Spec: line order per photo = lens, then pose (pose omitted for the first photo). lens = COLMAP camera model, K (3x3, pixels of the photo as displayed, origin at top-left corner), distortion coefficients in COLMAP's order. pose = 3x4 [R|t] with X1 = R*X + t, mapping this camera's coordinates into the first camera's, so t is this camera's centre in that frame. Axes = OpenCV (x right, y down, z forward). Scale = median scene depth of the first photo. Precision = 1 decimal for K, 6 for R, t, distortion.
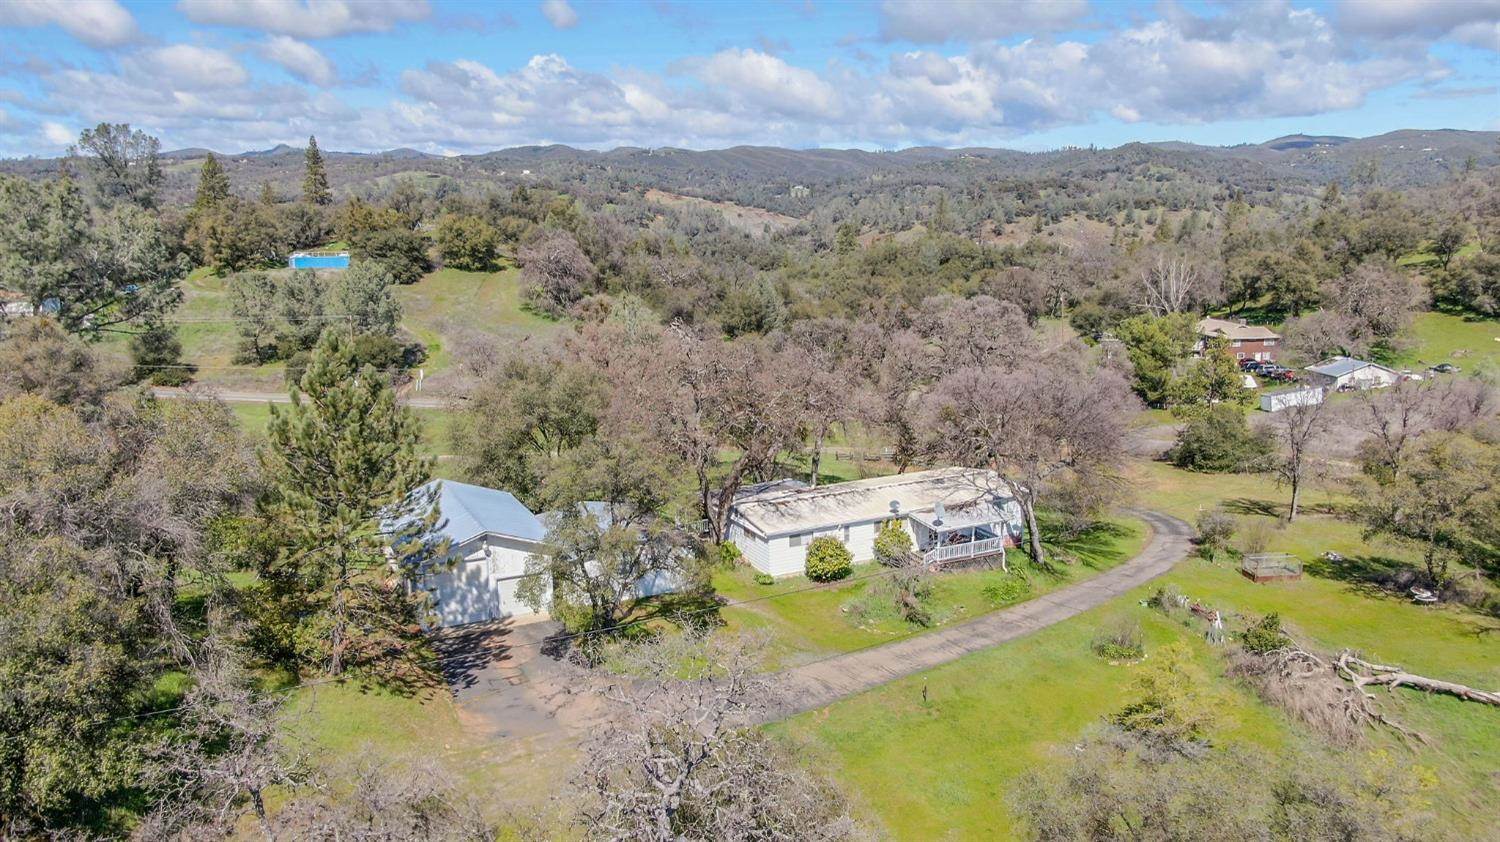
lens RADIAL K [[1103.2, 0, 752.5], [0, 1103.2, 427.2], [0, 0, 1]] dist [-0.019520, 0.010794]
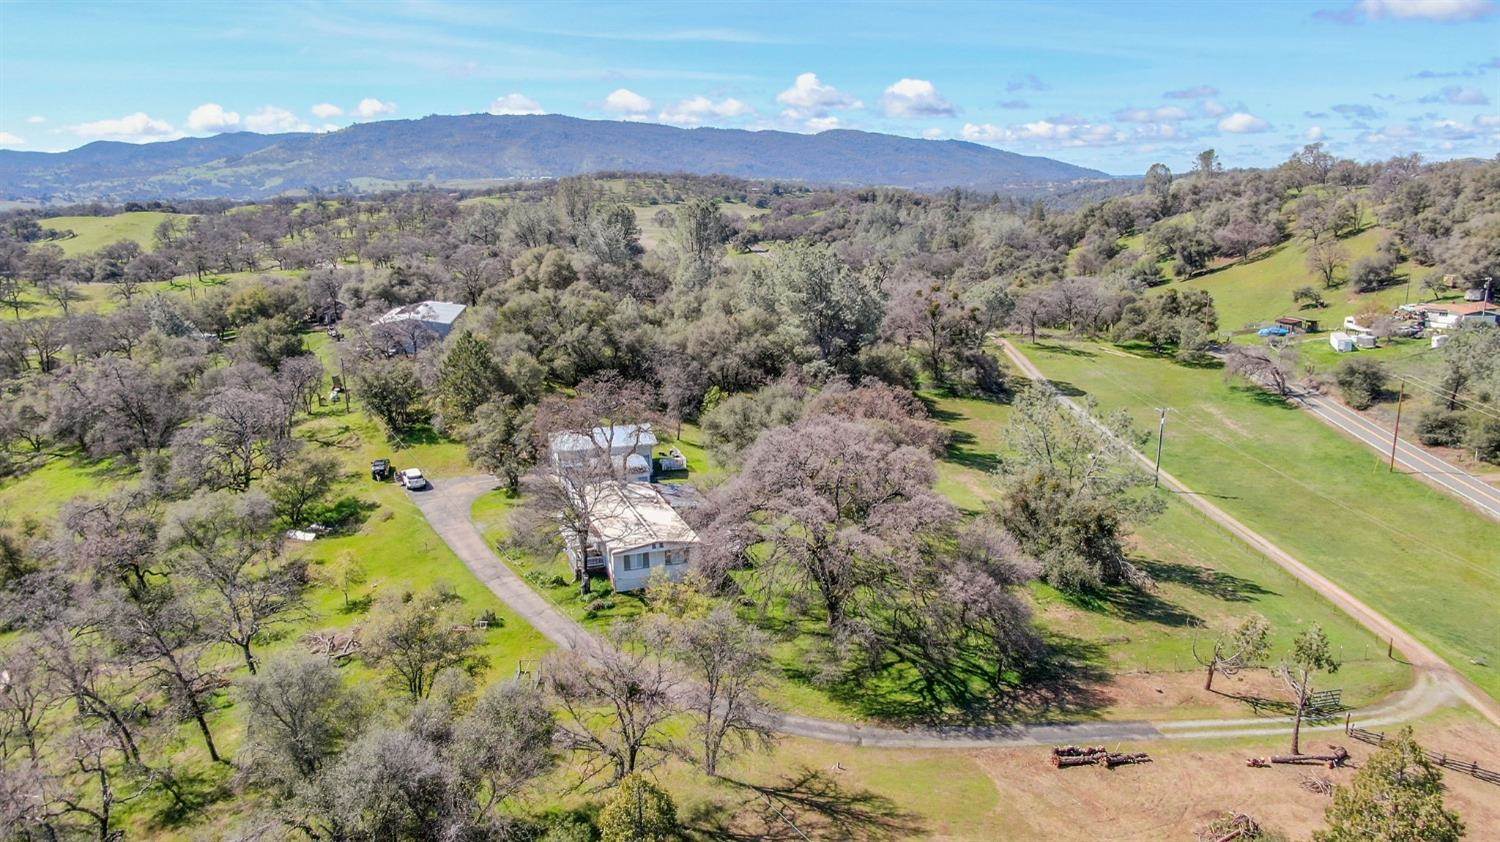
lens RADIAL K [[1078.8, 0, 753.9], [0, 1078.8, 423.0], [0, 0, 1]] dist [-0.021132, 0.014776]
pose [[-0.125274, 0.236380, -0.963551, 1.530460], [-0.194553, 0.946493, 0.257490, -0.480457], [0.972859, 0.219719, -0.072582, 1.308645]]
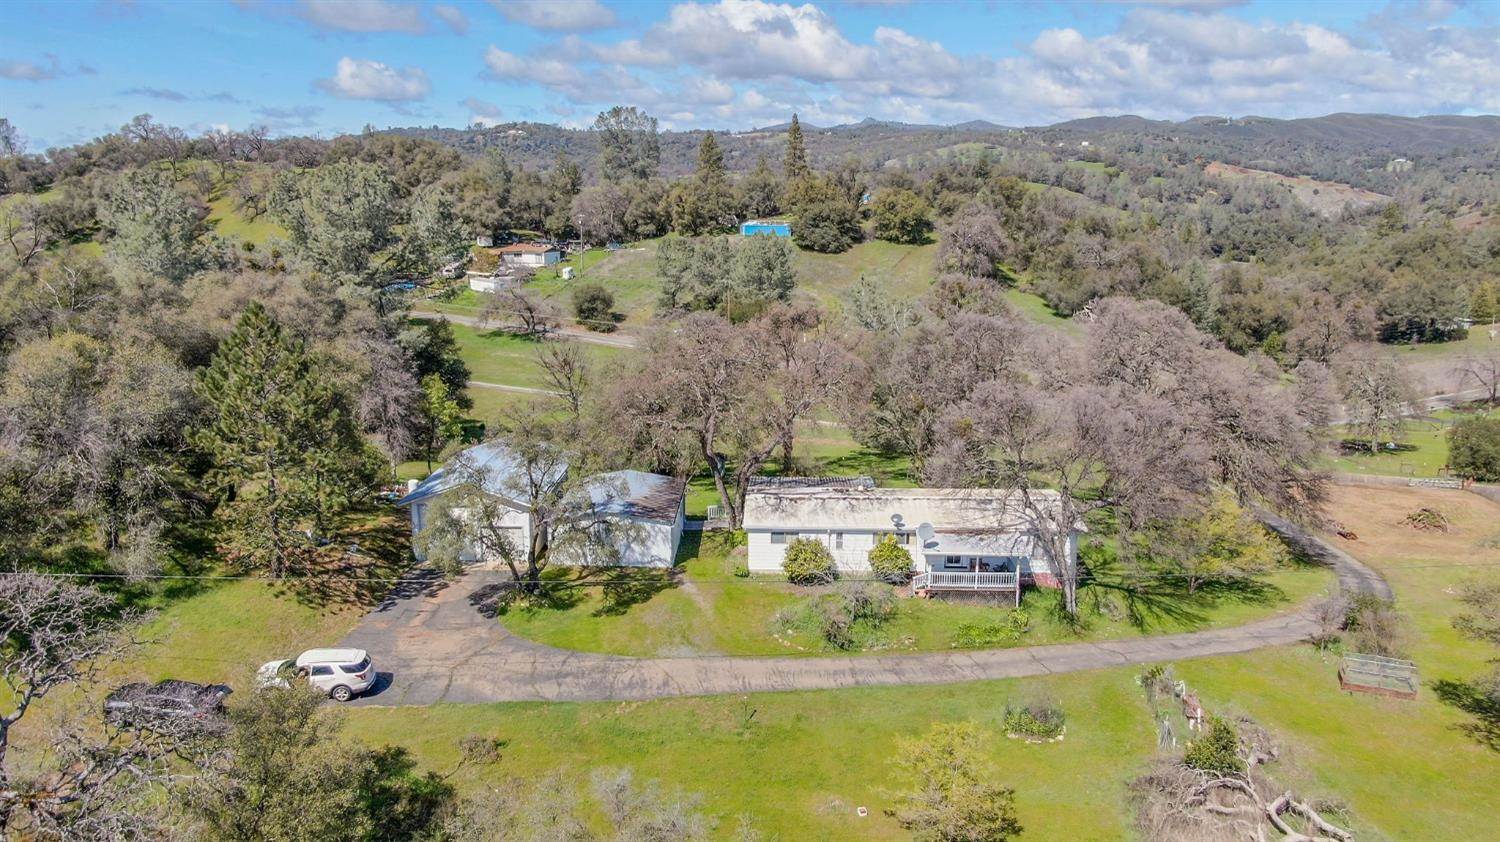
lens RADIAL K [[1078.8, 0, 753.9], [0, 1078.8, 423.0], [0, 0, 1]] dist [-0.021132, 0.014776]
pose [[0.878527, 0.115070, -0.463625, 0.436290], [-0.102609, 0.993356, 0.052112, -0.045432], [0.466542, 0.001791, 0.884497, 0.132714]]
